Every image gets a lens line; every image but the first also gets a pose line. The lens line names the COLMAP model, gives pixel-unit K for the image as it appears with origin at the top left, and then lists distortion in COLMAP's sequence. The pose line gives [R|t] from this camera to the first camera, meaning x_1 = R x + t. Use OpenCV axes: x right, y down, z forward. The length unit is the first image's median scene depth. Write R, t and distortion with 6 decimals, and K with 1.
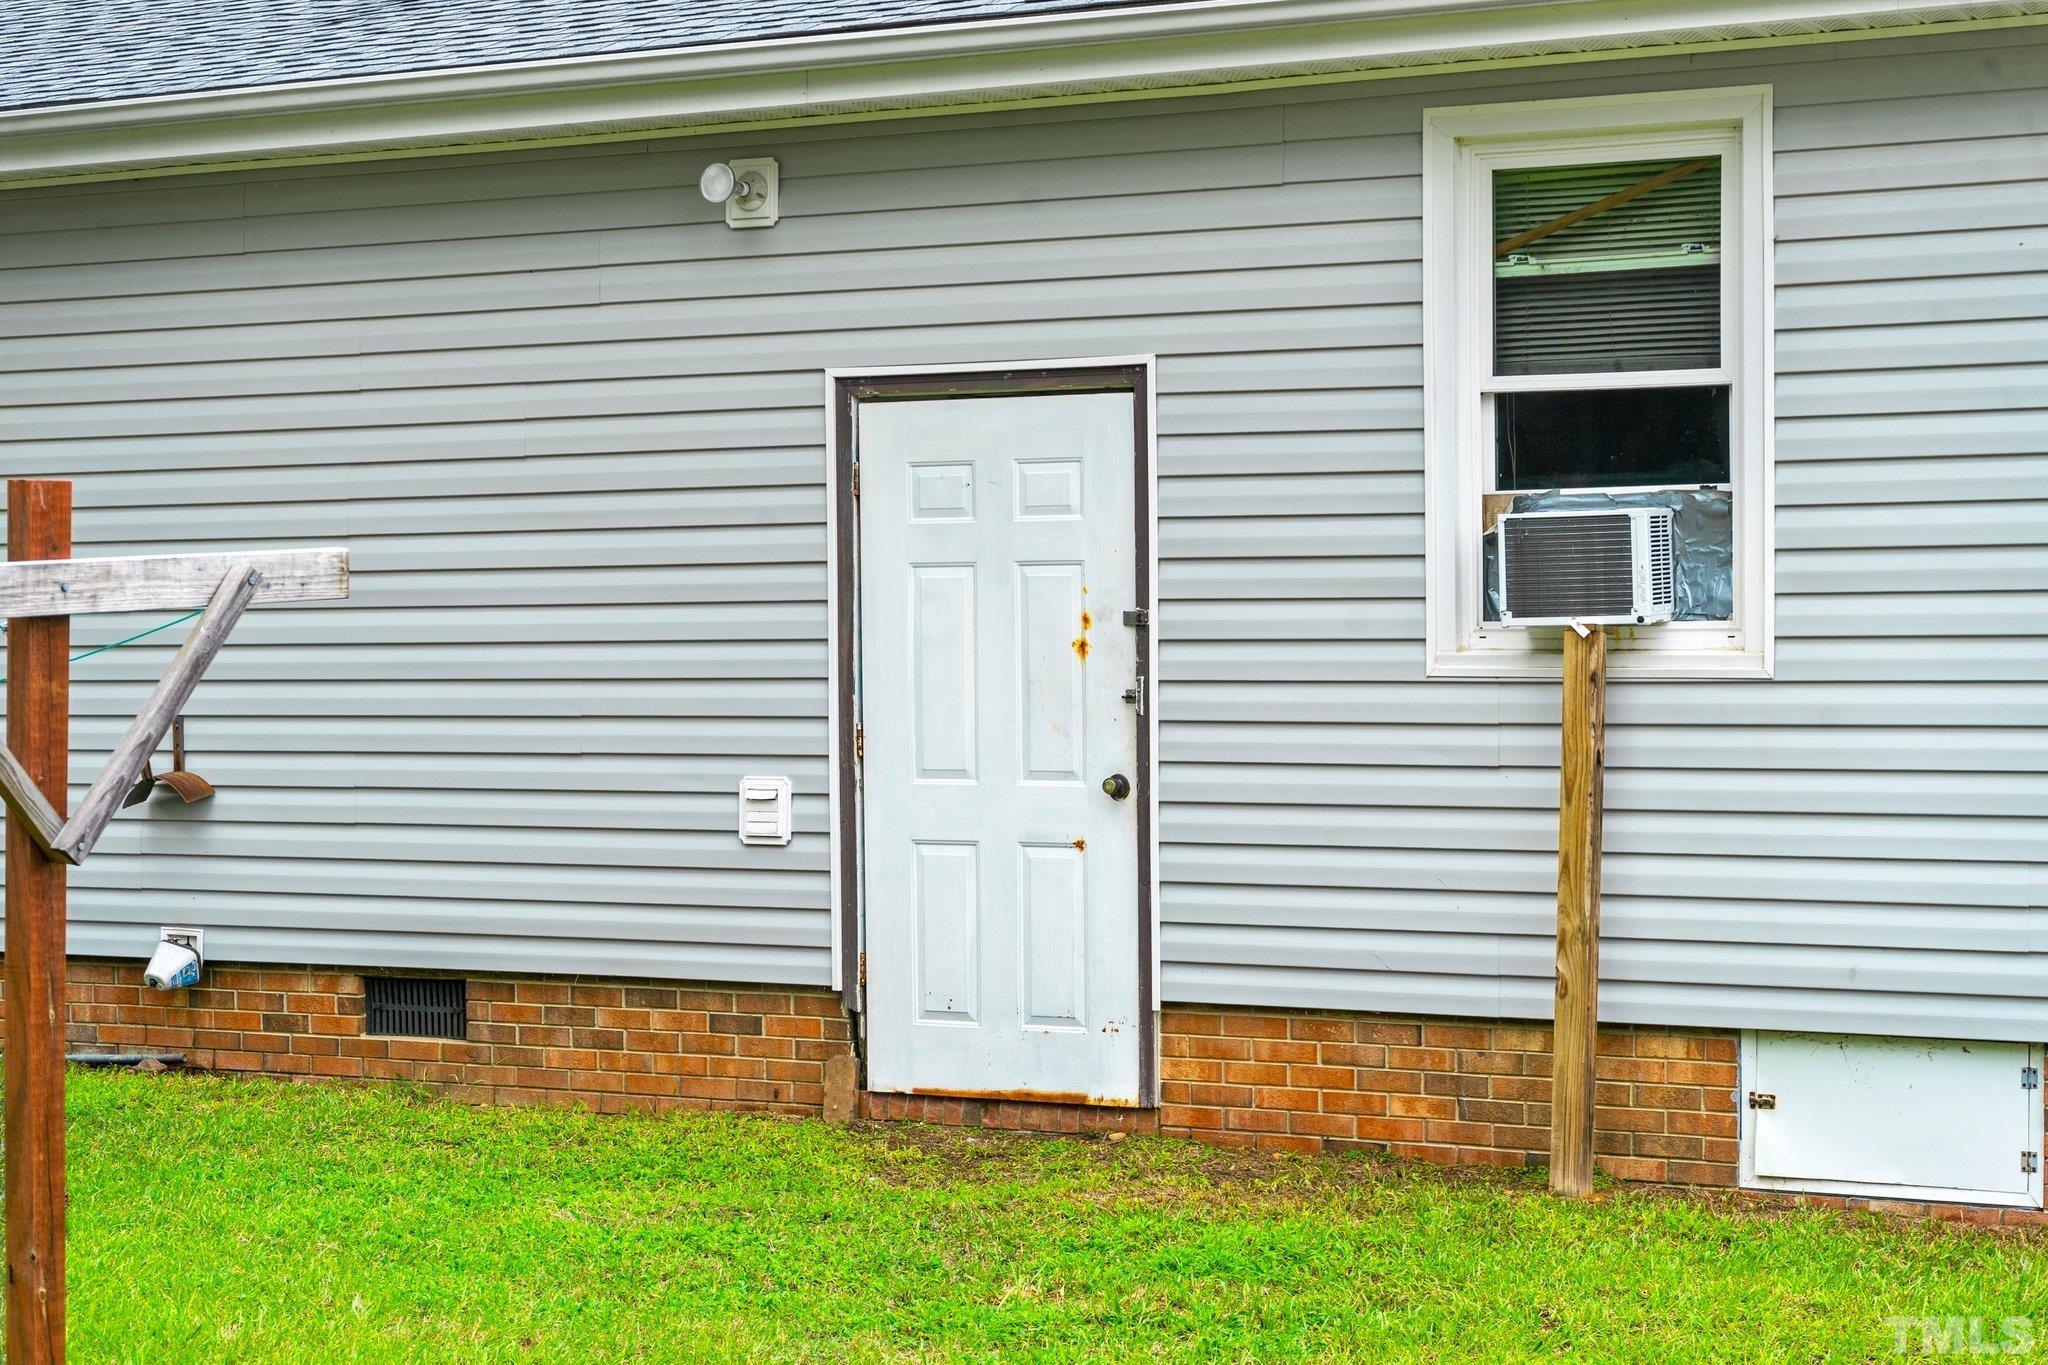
lens RADIAL K [[3670.8, 0, 1062.9], [0, 3670.8, 773.0], [0, 0, 1]] dist [0.033079, 0.000000]
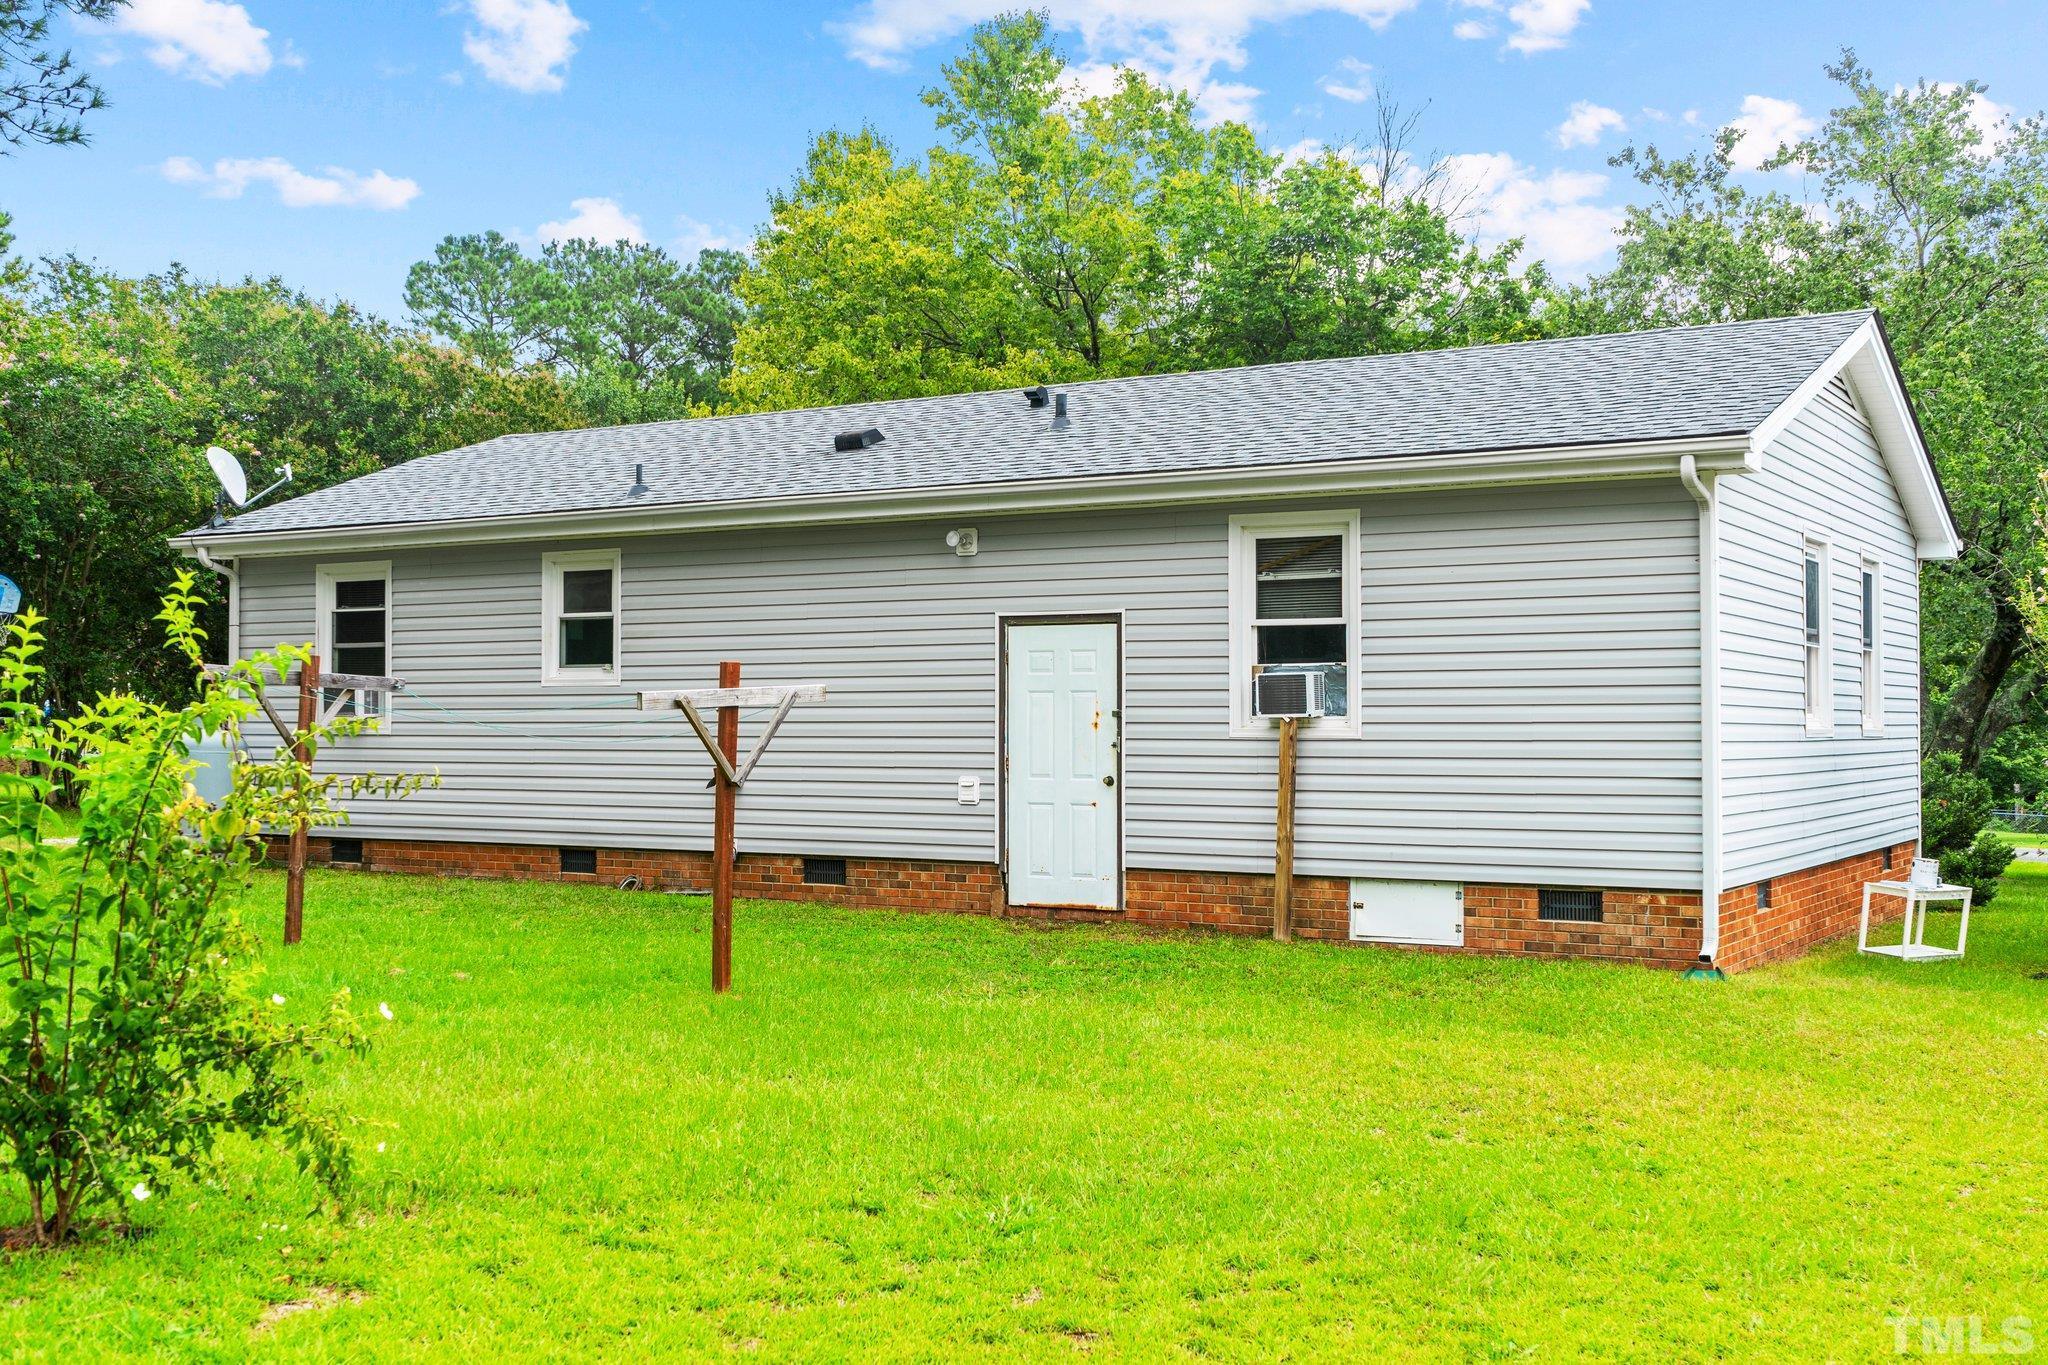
lens RADIAL K [[2138.3, 0, 1027.3], [0, 2138.3, 680.7], [0, 0, 1]] dist [-0.012805, 0.000000]
pose [[0.998142, 0.008650, -0.060307, 0.046784], [-0.012336, 0.998060, -0.061024, 0.025373], [0.059662, 0.061654, 0.996313, -0.459524]]
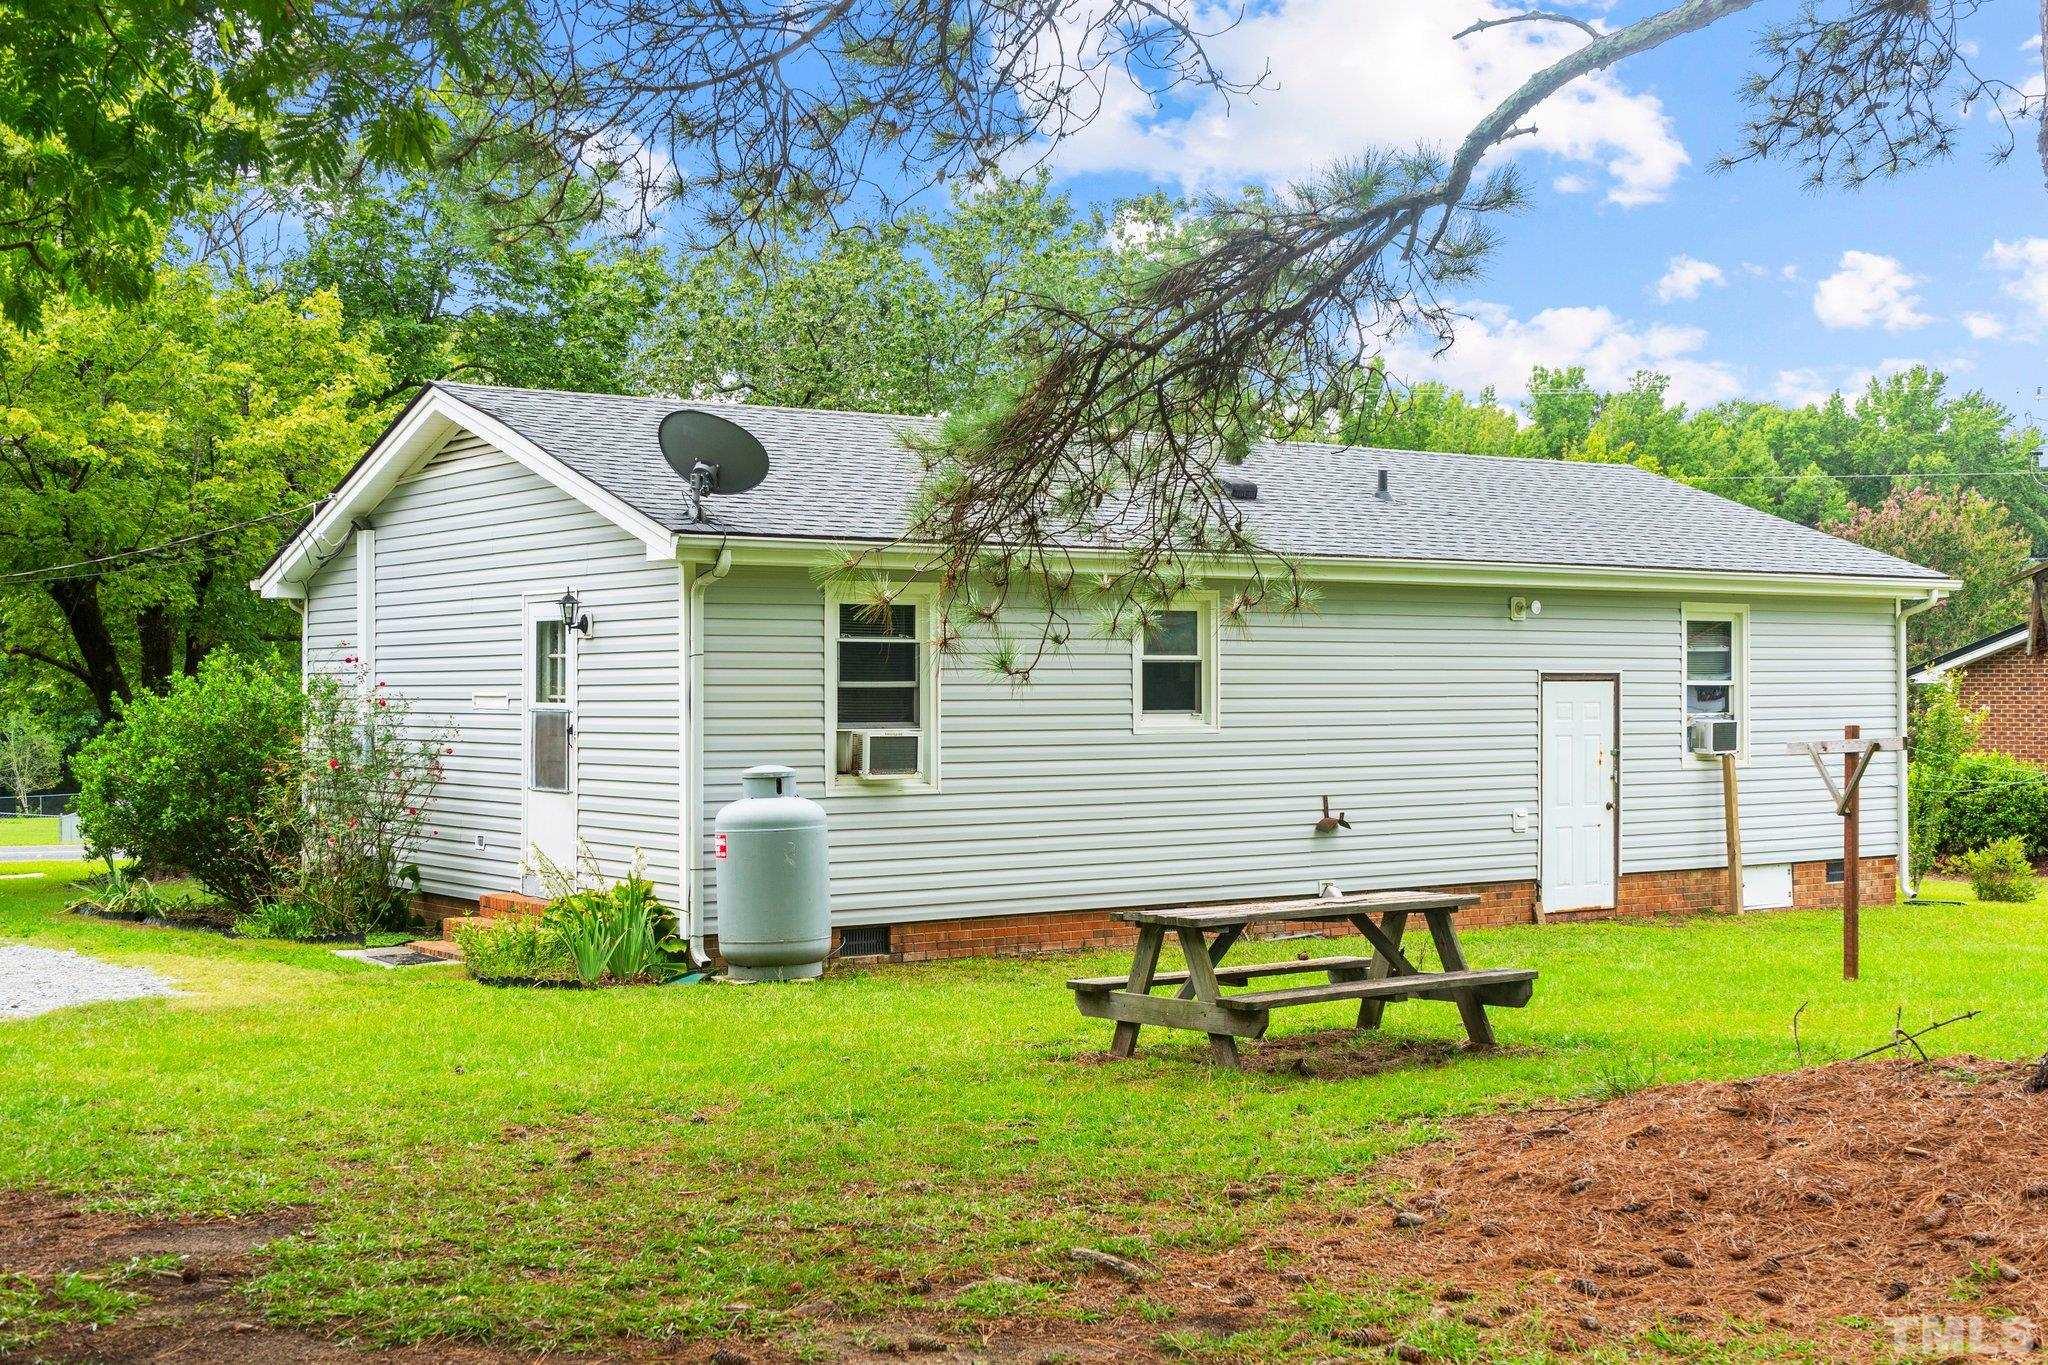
lens RADIAL K [[2574.0, 0, 1026.0], [0, 2574.0, 686.3], [0, 0, 1]] dist [-0.016319, 0.000000]
pose [[0.455580, 0.006700, 0.890170, -2.198414], [0.034856, 0.999071, -0.025359, -0.060957], [-0.889512, 0.042581, 0.454923, 0.443077]]
